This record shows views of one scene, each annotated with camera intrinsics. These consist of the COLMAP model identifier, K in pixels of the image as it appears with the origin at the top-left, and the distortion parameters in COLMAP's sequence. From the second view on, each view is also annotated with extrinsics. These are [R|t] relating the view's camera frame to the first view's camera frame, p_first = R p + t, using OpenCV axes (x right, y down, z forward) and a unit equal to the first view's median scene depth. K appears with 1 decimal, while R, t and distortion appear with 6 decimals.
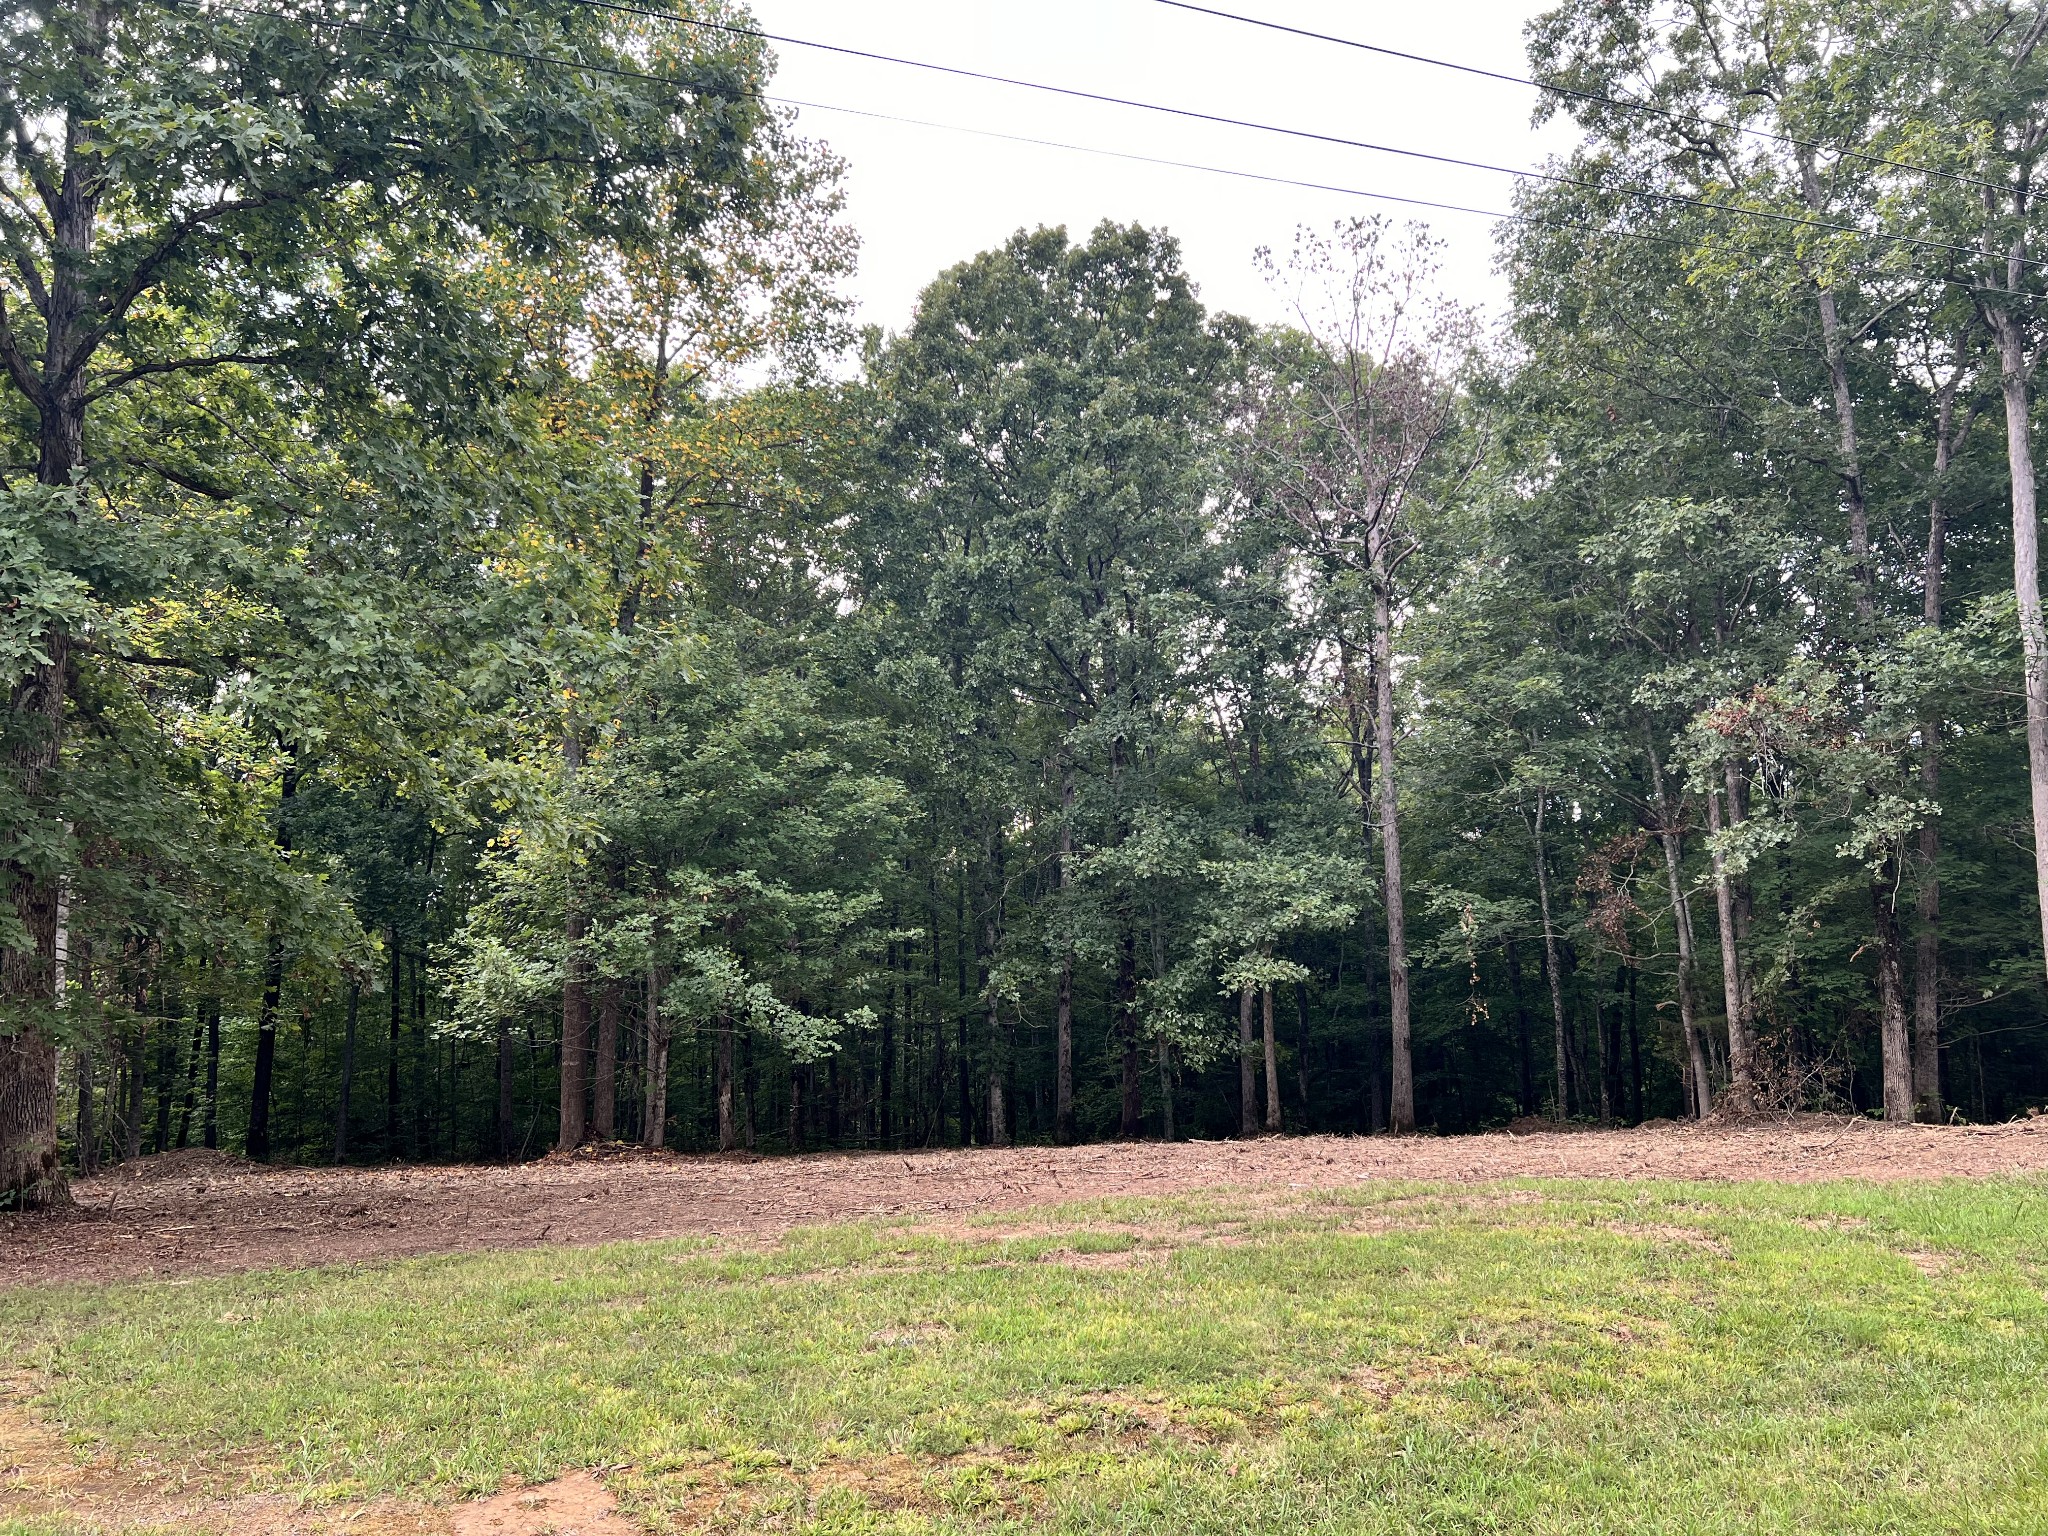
lens RADIAL K [[1545.6, 0, 1041.2], [0, 1545.6, 792.6], [0, 0, 1]] dist [0.076312, -0.088839]
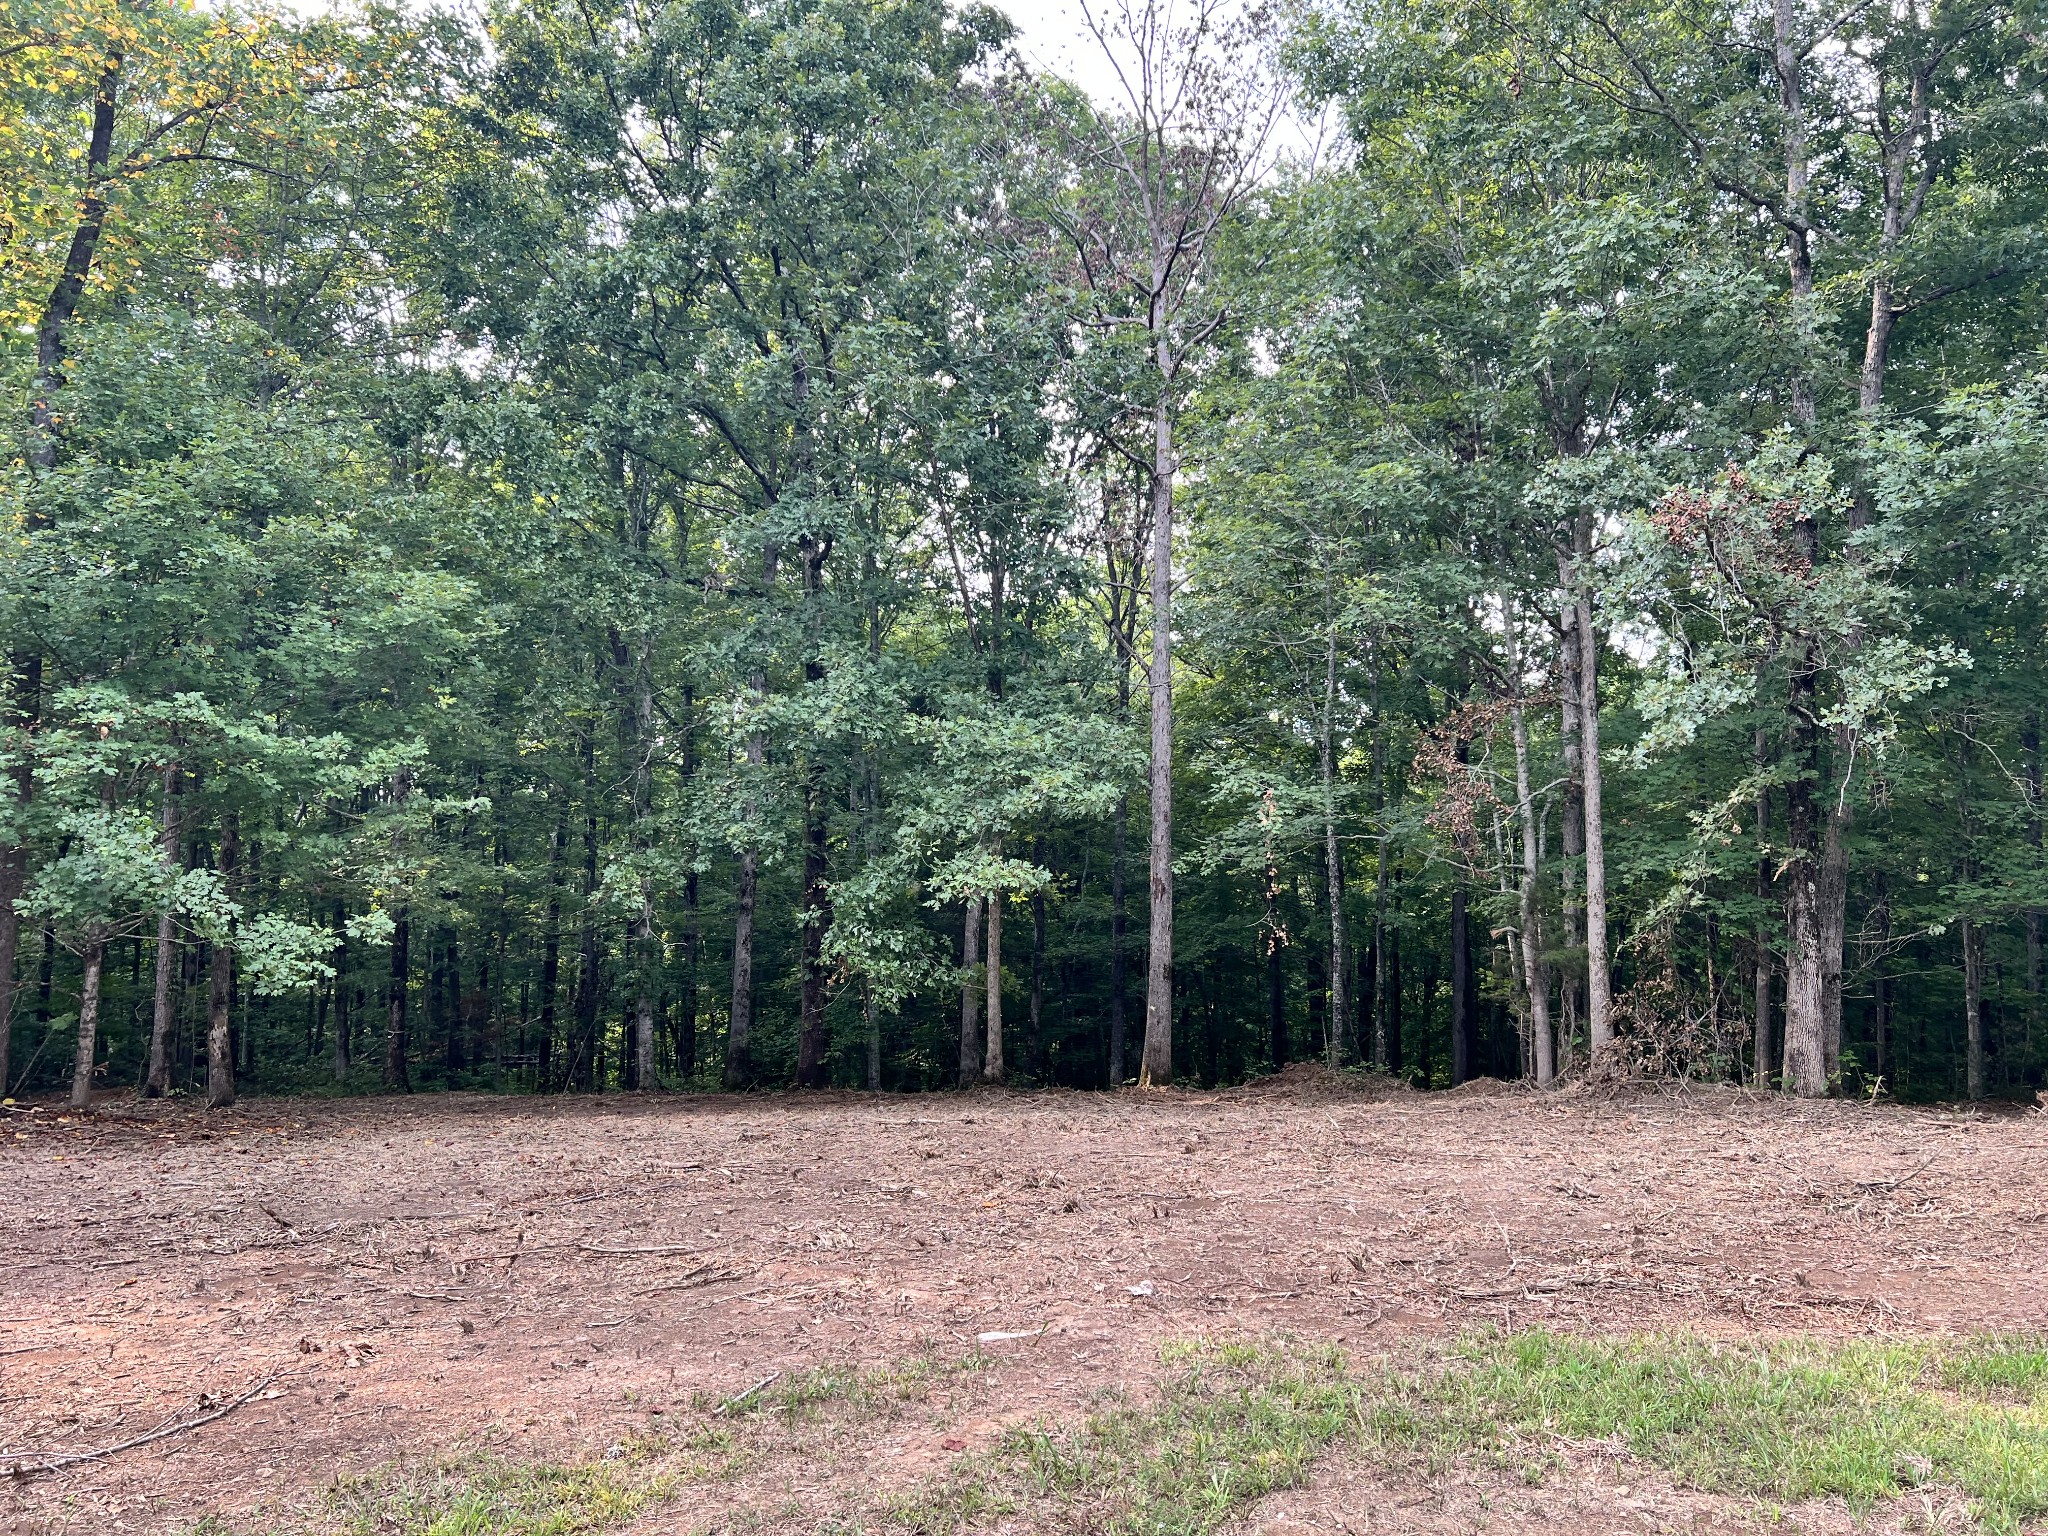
lens RADIAL K [[1544.1, 0, 1036.4], [0, 1544.1, 792.3], [0, 0, 1]] dist [0.065792, -0.075860]
pose [[0.986233, 0.038169, 0.160899, 0.048539], [-0.047478, 0.997389, 0.054414, 0.037462], [-0.158401, -0.061304, 0.985470, 0.292117]]
